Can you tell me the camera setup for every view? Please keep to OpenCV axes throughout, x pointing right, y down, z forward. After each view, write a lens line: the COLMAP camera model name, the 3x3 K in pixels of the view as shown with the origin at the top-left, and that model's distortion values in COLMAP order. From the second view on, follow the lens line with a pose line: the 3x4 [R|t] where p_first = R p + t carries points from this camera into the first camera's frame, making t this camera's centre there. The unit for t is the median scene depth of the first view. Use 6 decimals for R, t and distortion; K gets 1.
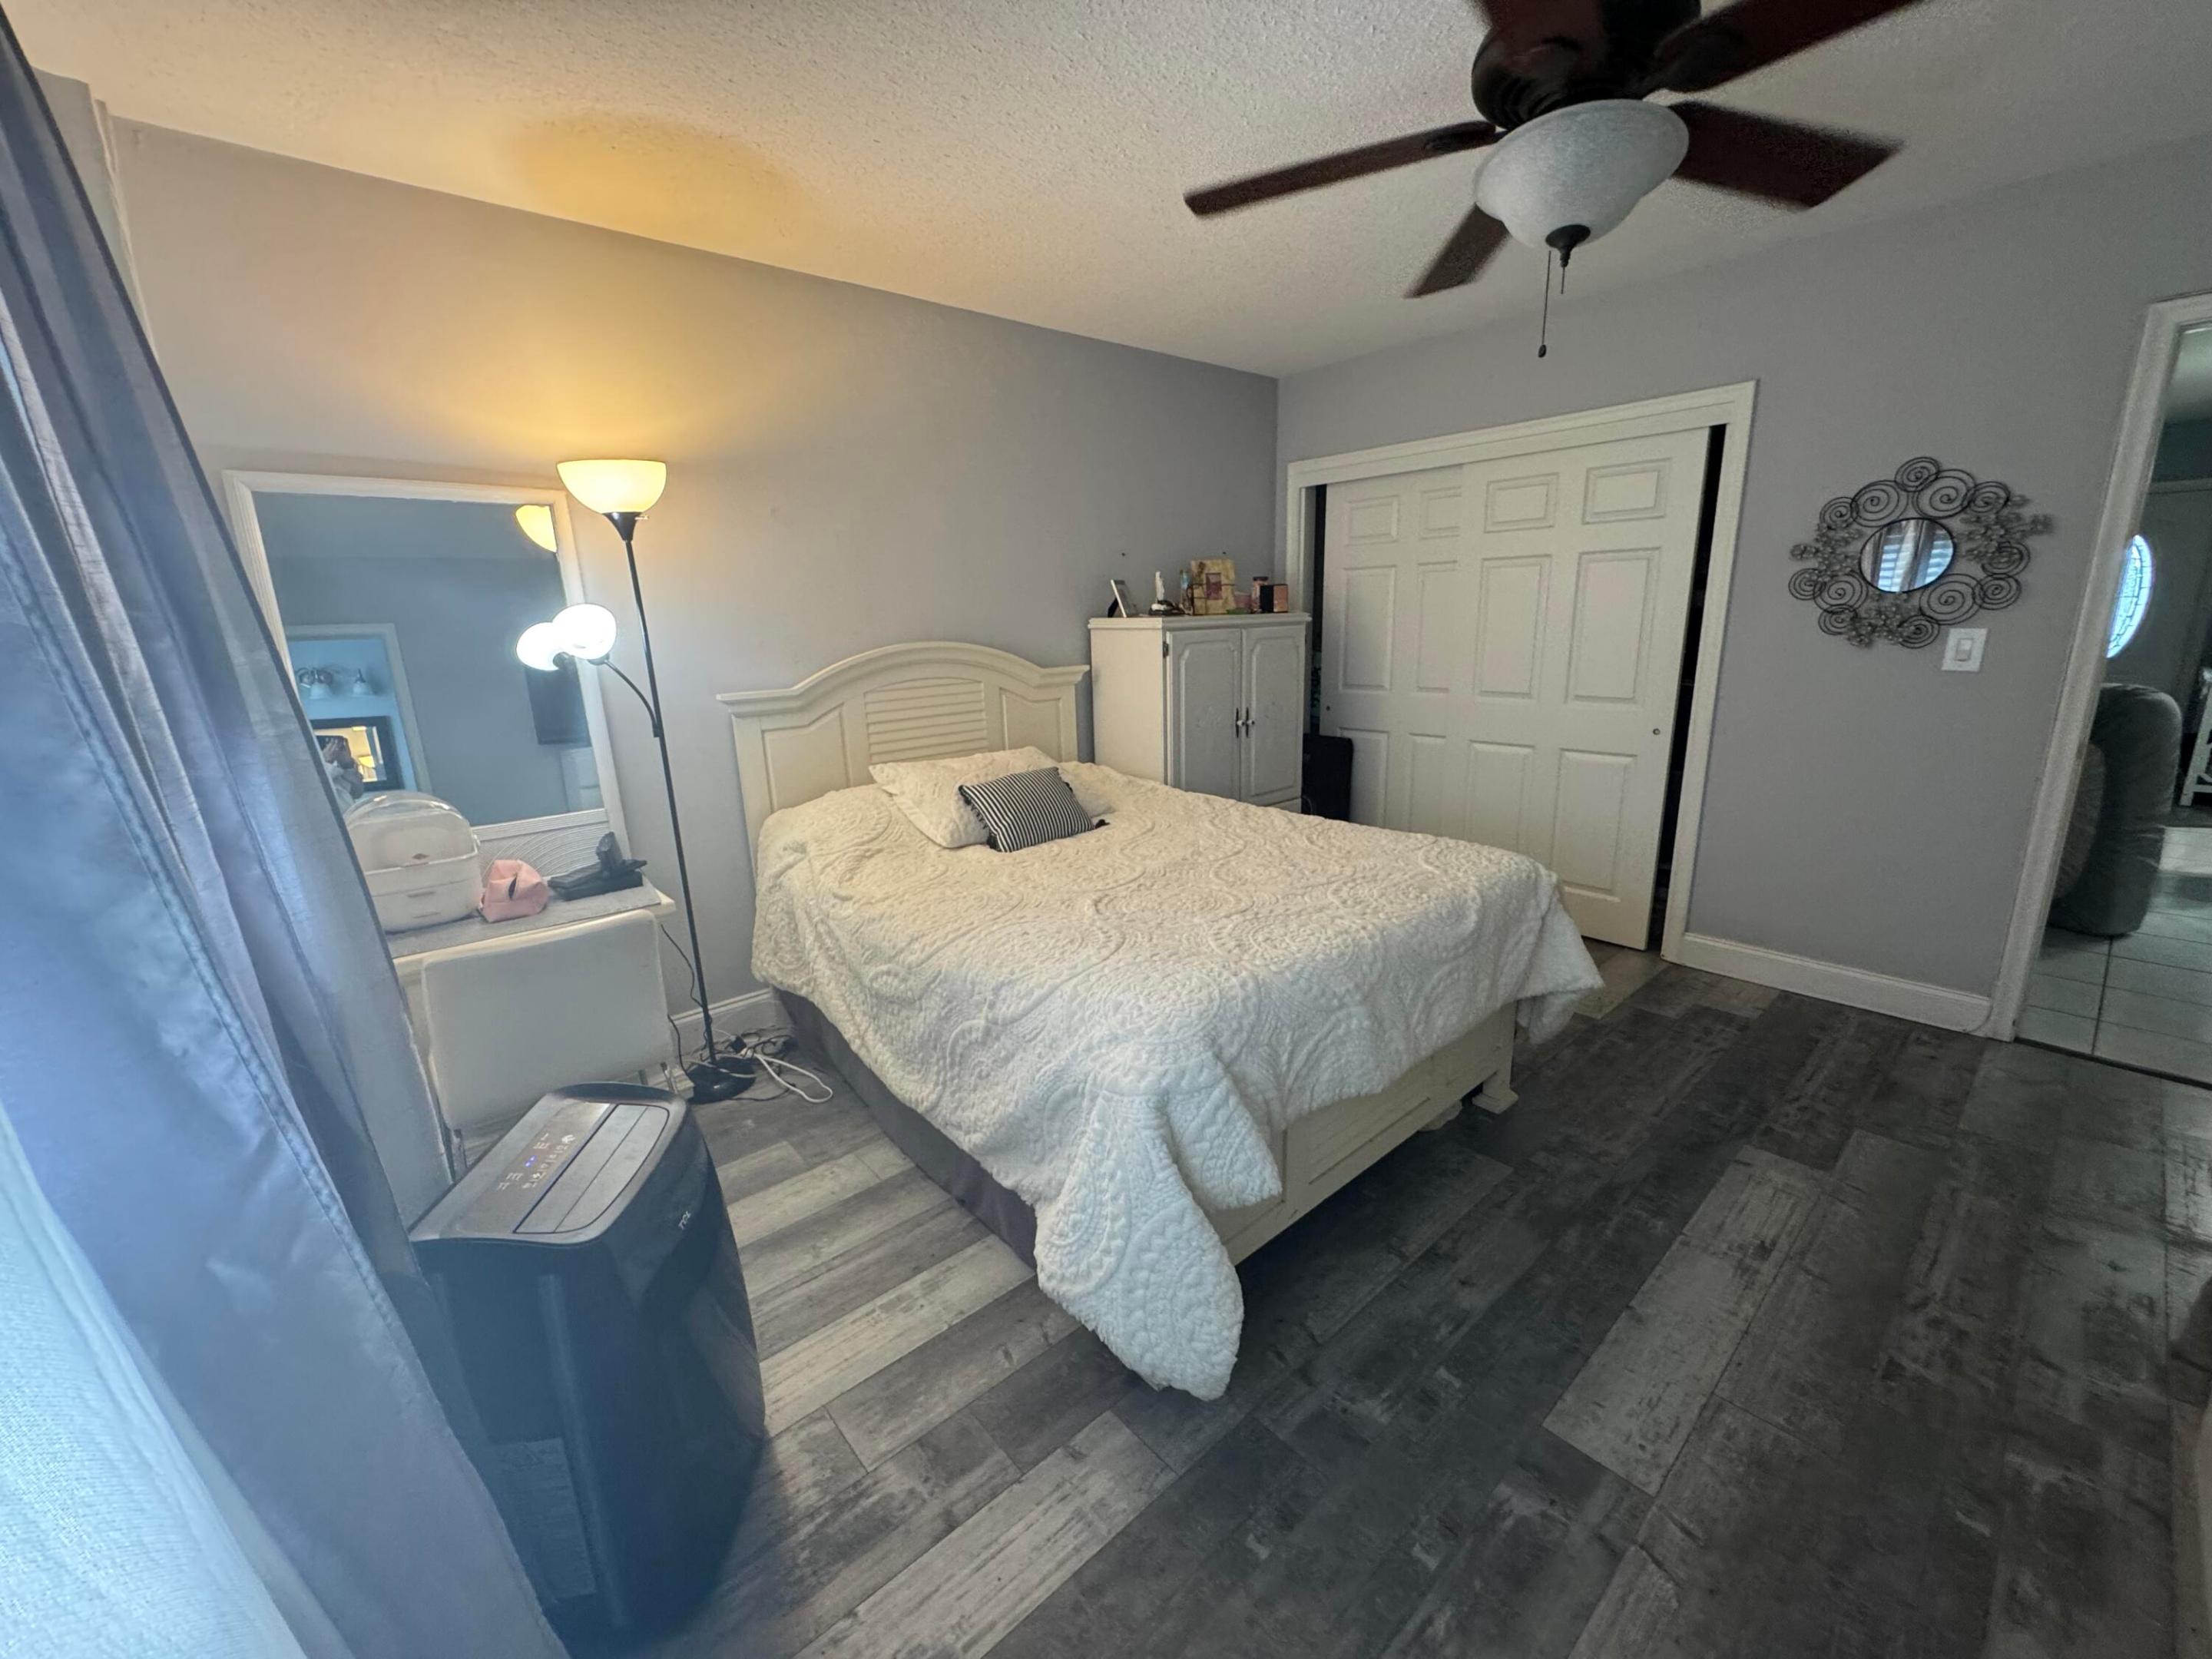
lens RADIAL K [[885.1, 0, 1106.0], [0, 885.1, 829.5], [0, 0, 1]] dist [-0.000999, -0.000396]
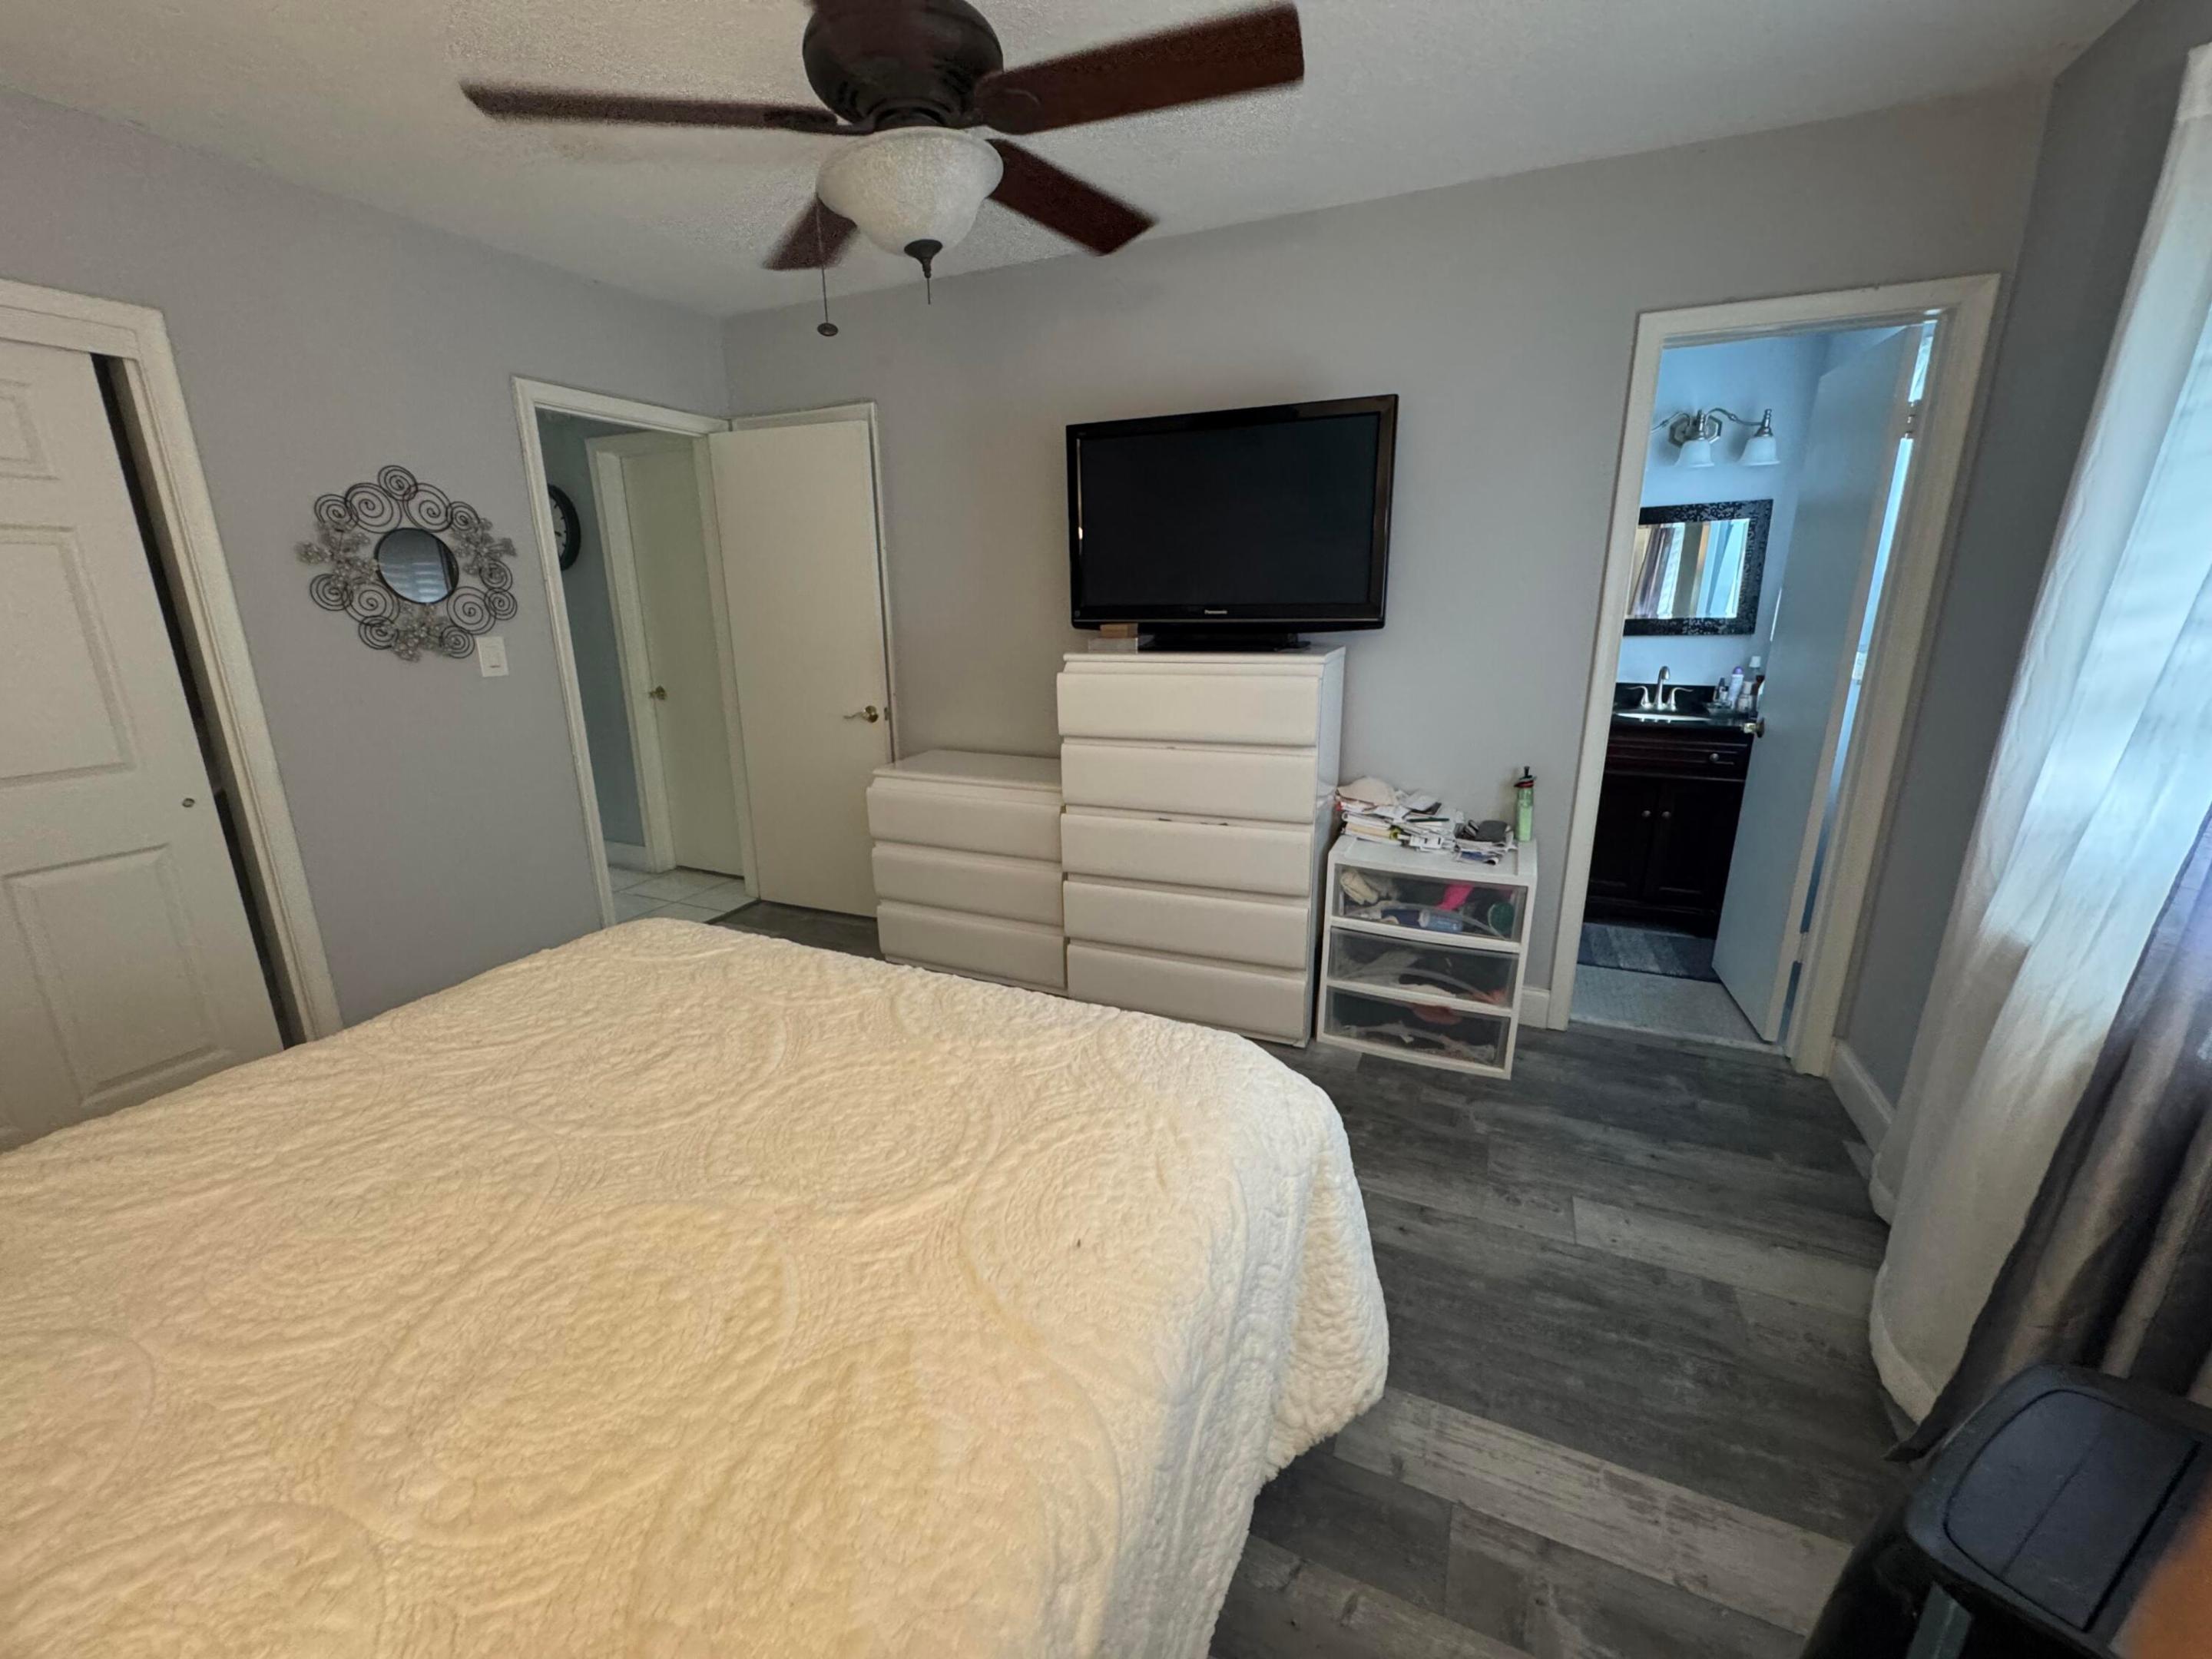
lens RADIAL K [[885.1, 0, 1106.0], [0, 885.1, 829.5], [0, 0, 1]] dist [-0.000999, -0.000396]
pose [[-0.410166, -0.205649, 0.888523, -0.367842], [0.238550, 0.916137, 0.322161, -0.189027], [-0.880260, 0.344096, -0.326711, 0.804394]]
